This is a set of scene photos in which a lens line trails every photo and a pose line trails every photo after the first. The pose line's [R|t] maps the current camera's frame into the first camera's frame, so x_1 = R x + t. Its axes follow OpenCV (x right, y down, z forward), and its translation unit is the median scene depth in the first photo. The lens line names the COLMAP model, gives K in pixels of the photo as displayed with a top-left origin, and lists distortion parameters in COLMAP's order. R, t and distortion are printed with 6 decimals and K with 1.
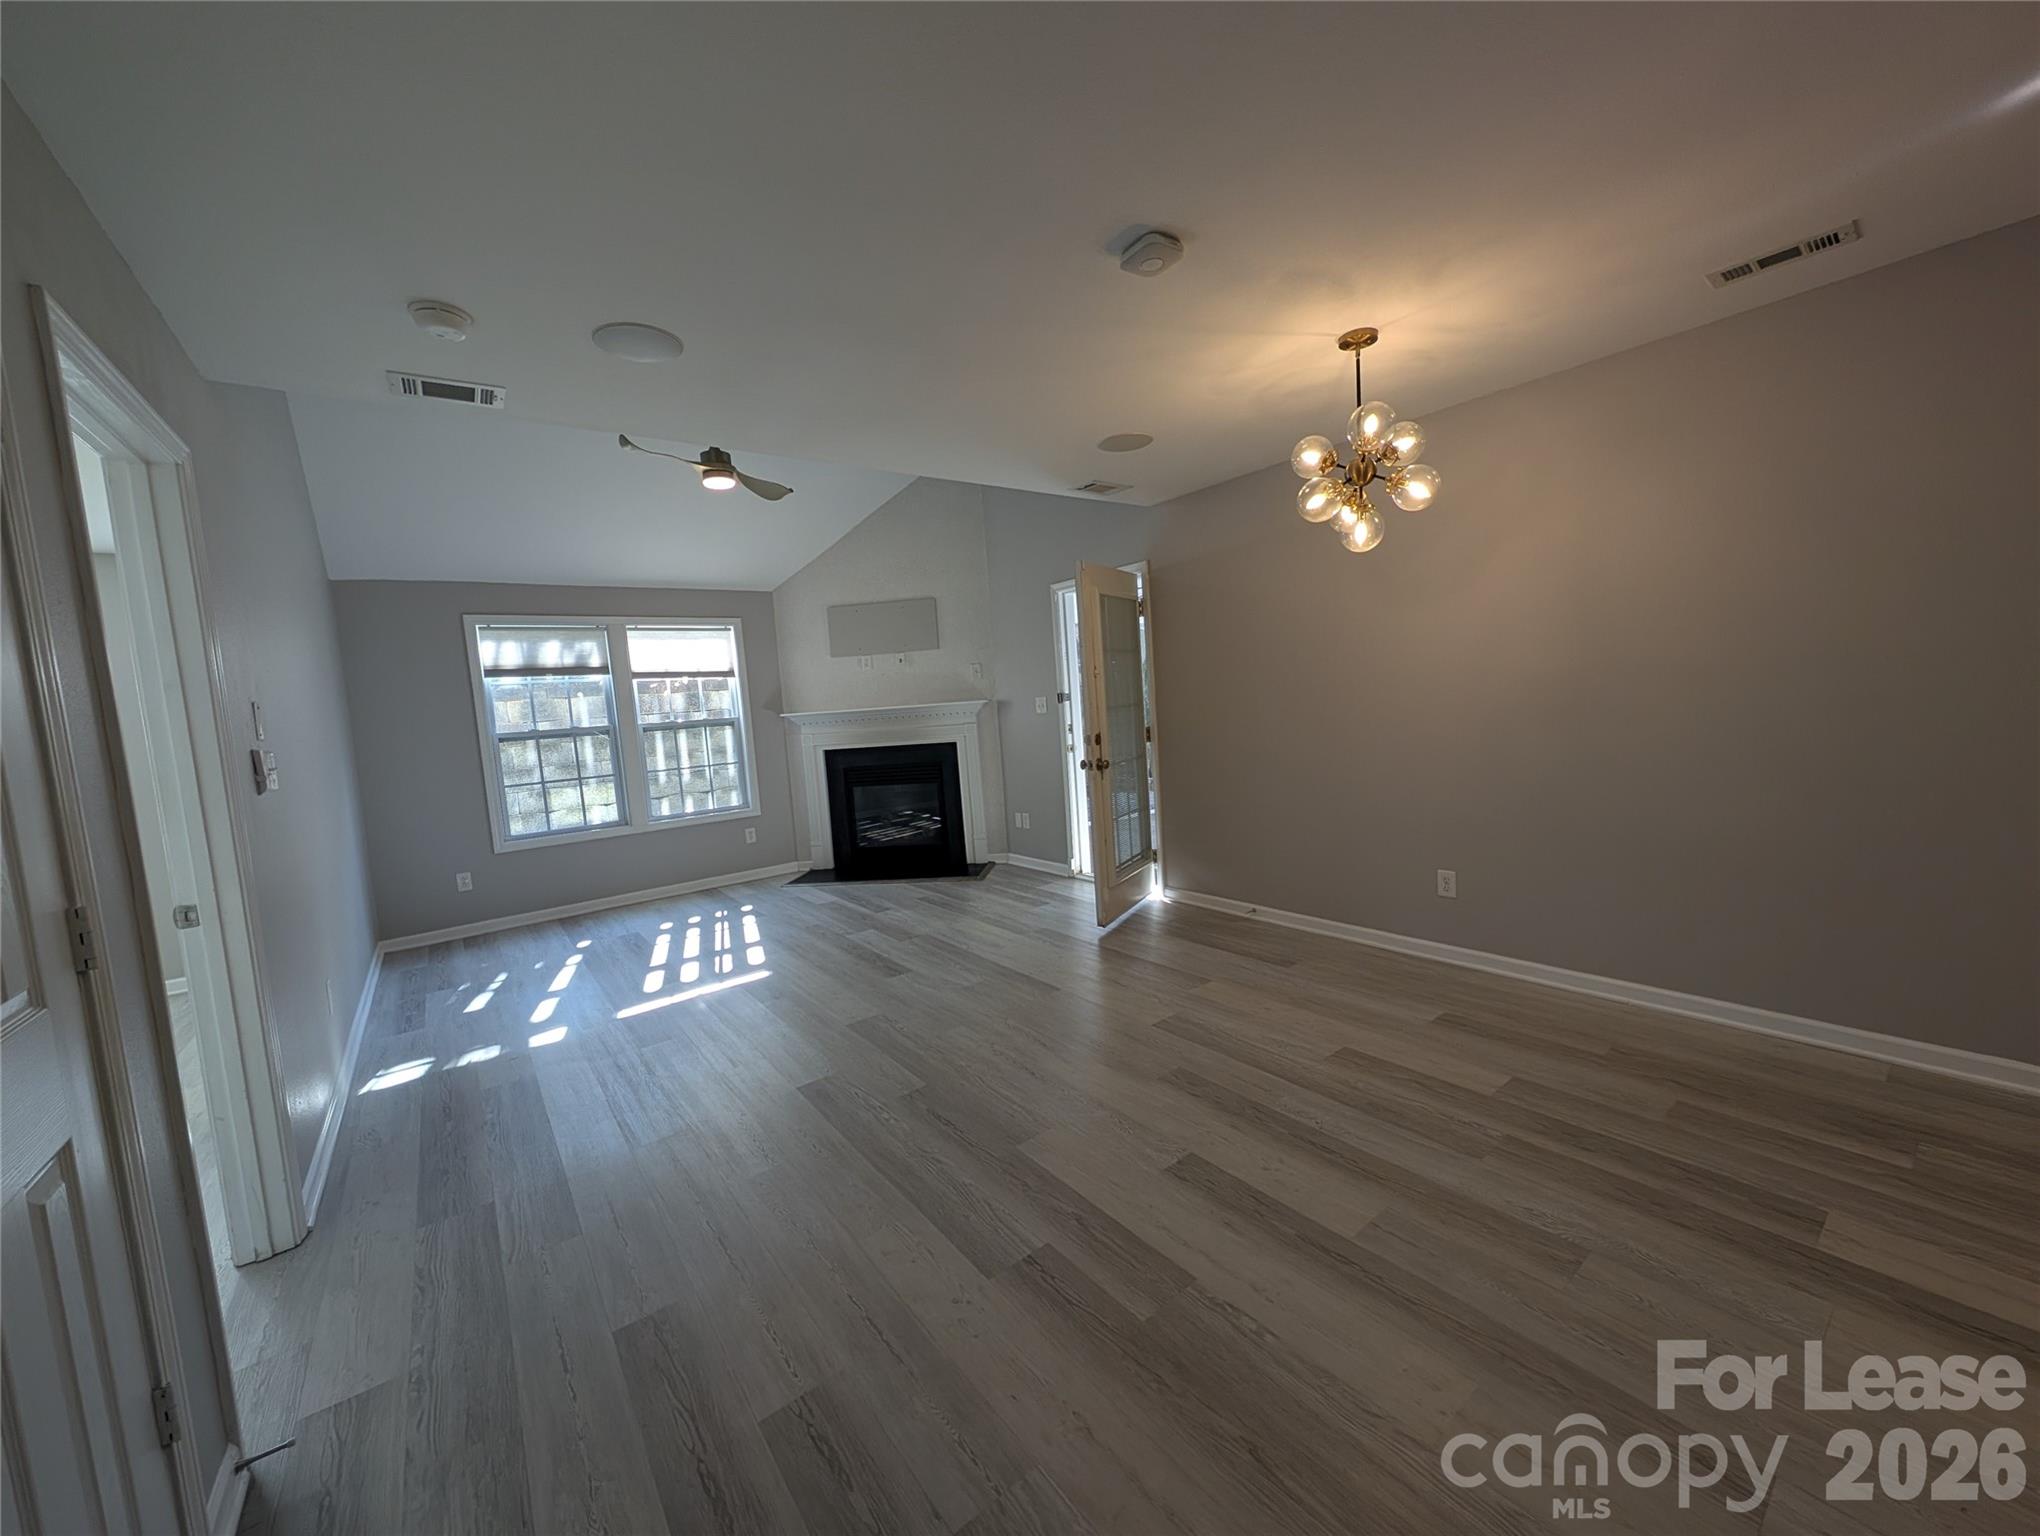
lens RADIAL K [[764.3, 0, 1020.0], [0, 764.3, 768.0], [0, 0, 1]] dist [0.021792, -0.009347]
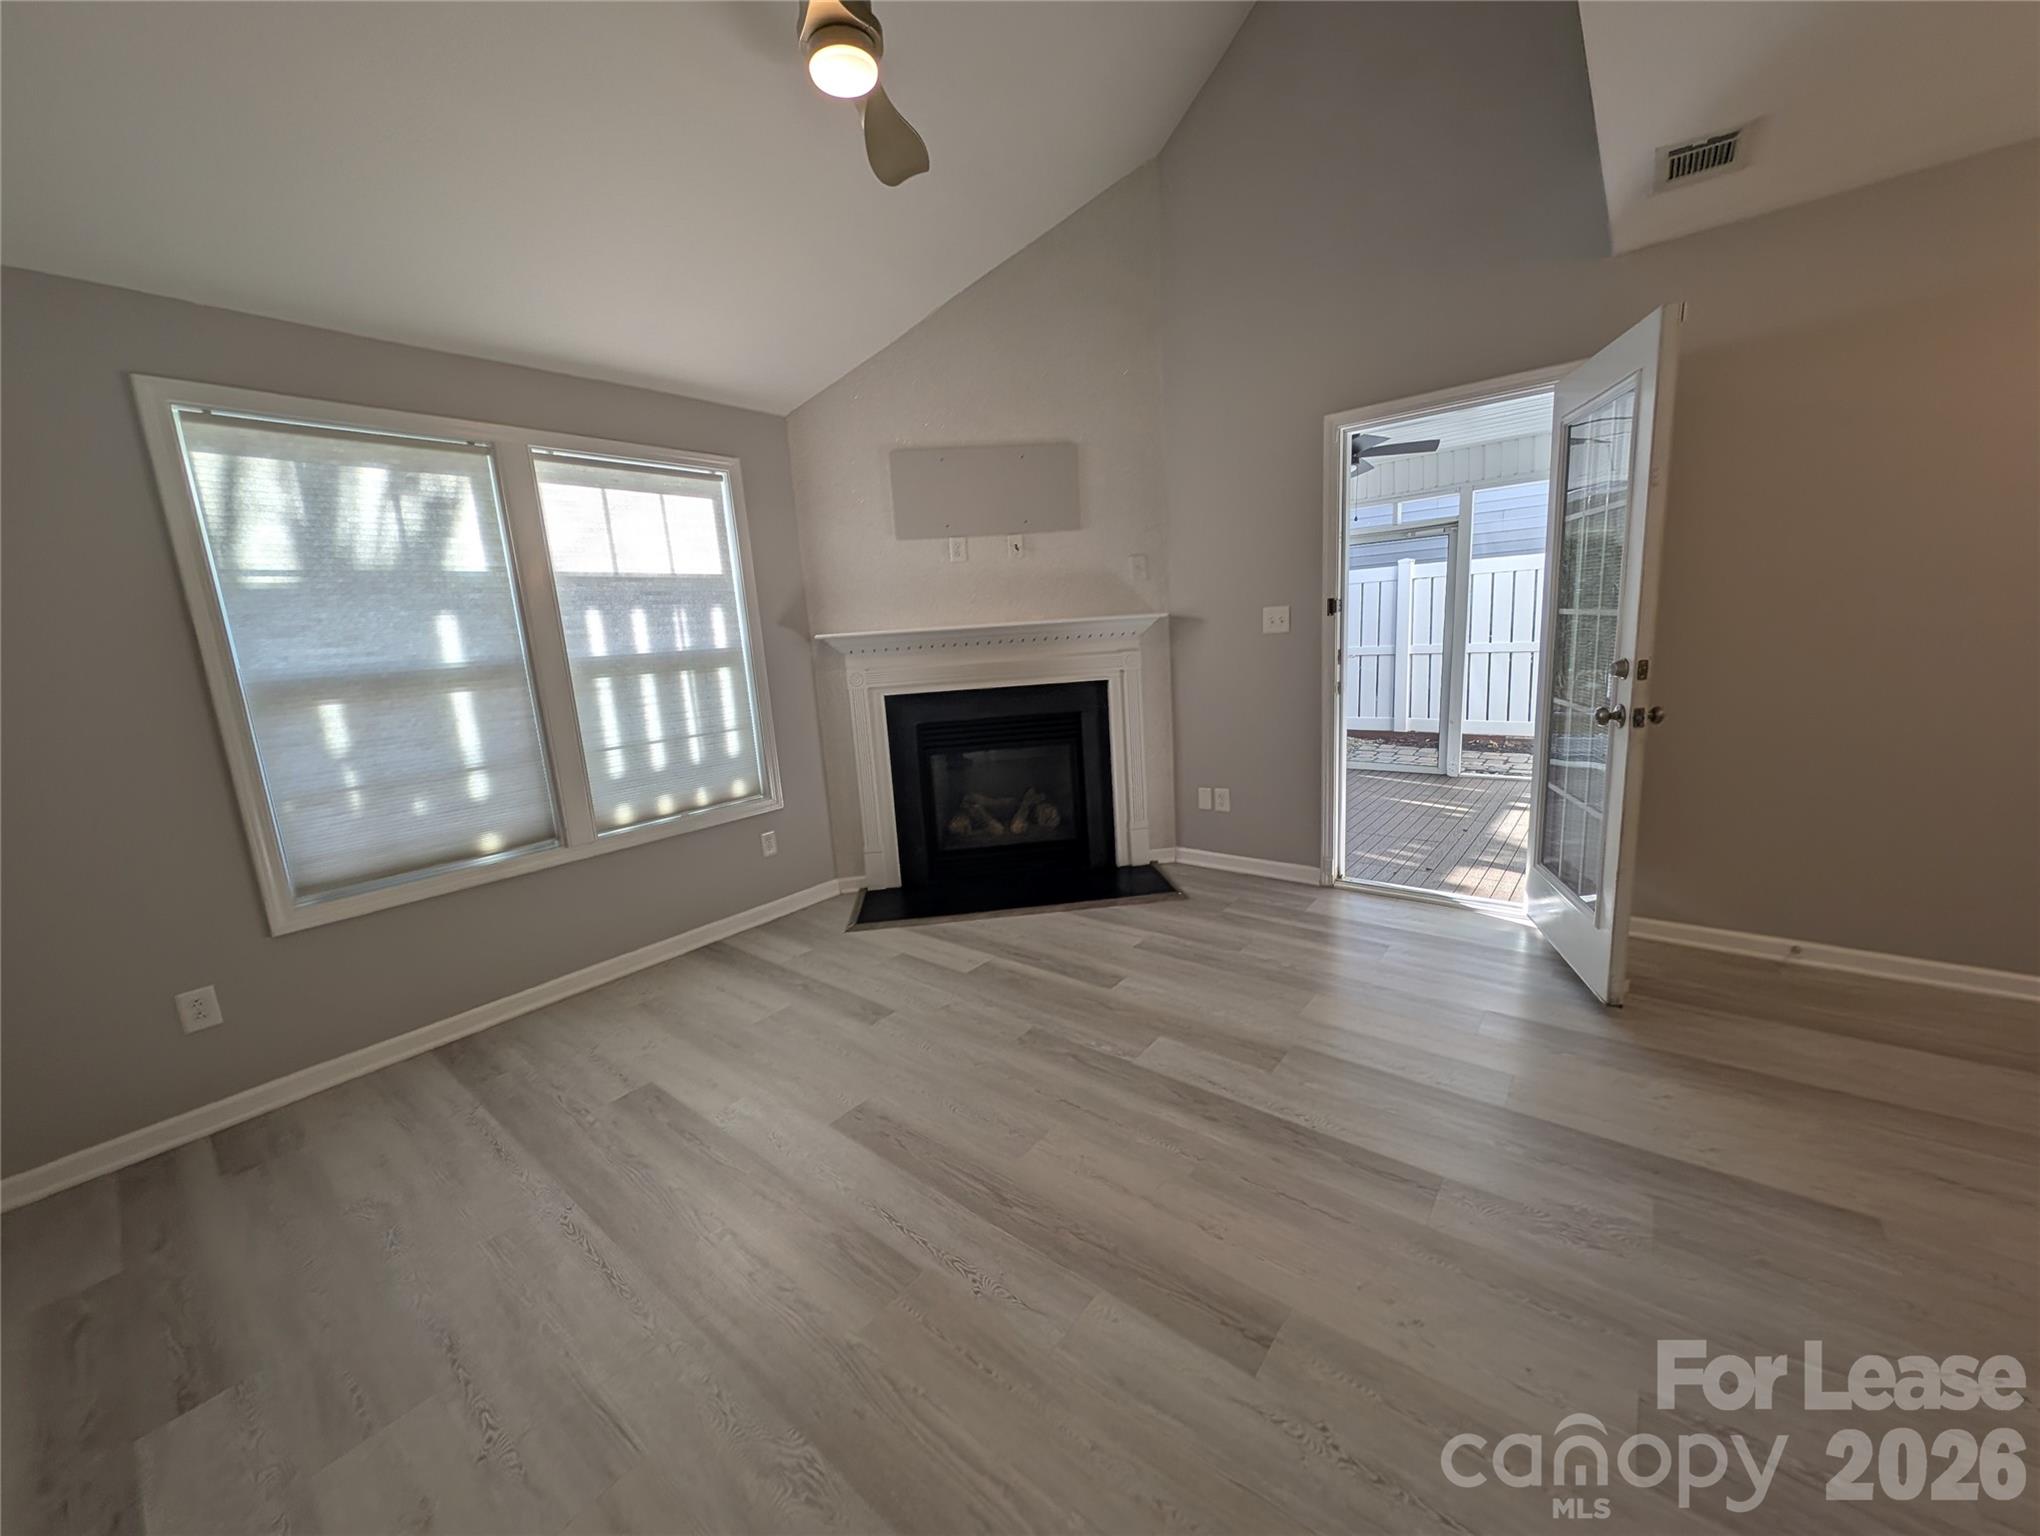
lens RADIAL K [[764.3, 0, 1020.0], [0, 764.3, 768.0], [0, 0, 1]] dist [0.021792, -0.009347]
pose [[0.971349, -0.037346, 0.234704, -0.329836], [0.018936, 0.996598, 0.080208, -0.014739], [-0.236901, -0.073465, 0.968752, 0.426234]]
